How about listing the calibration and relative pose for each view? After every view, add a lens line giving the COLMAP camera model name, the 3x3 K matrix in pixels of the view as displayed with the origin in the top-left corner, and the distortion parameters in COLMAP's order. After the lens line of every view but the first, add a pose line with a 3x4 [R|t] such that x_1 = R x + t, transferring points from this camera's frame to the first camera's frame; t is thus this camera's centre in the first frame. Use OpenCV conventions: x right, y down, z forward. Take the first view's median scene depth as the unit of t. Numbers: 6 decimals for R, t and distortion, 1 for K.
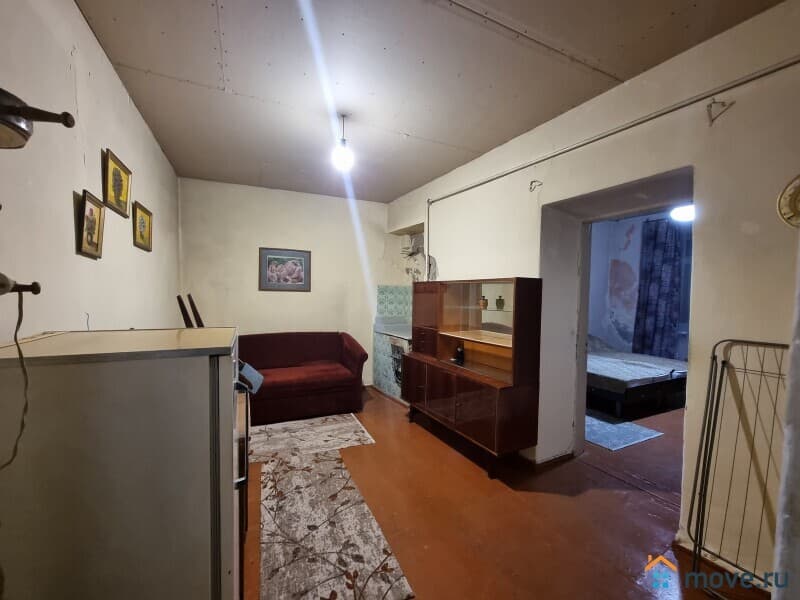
lens RADIAL K [[333.3, 0, 399.9], [0, 333.3, 305.6], [0, 0, 1]] dist [-0.000559, 0.000527]
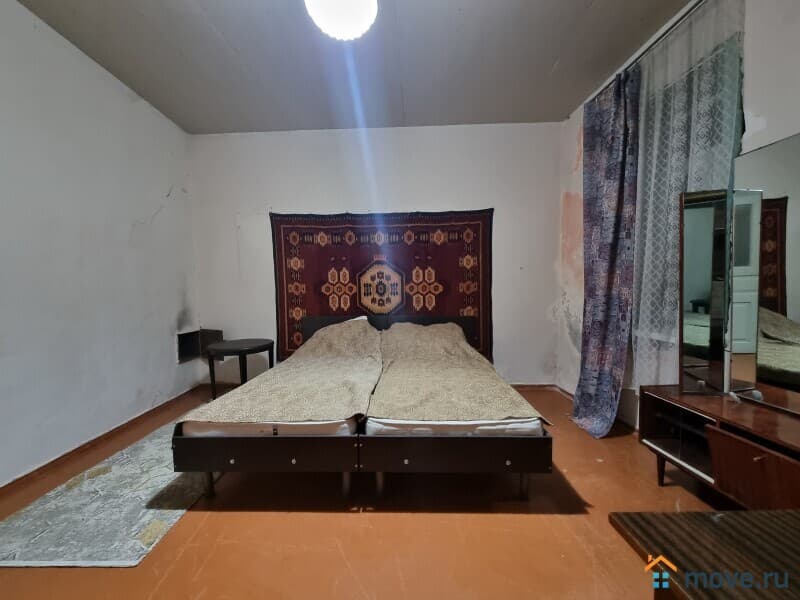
lens RADIAL K [[333.3, 0, 399.9], [0, 333.3, 305.6], [0, 0, 1]] dist [-0.000559, 0.000527]
pose [[0.888282, 0.000548, -0.459299, 0.744247], [0.004100, 0.999950, 0.009121, 0.038692], [0.459281, -0.009985, 0.888235, 0.465309]]
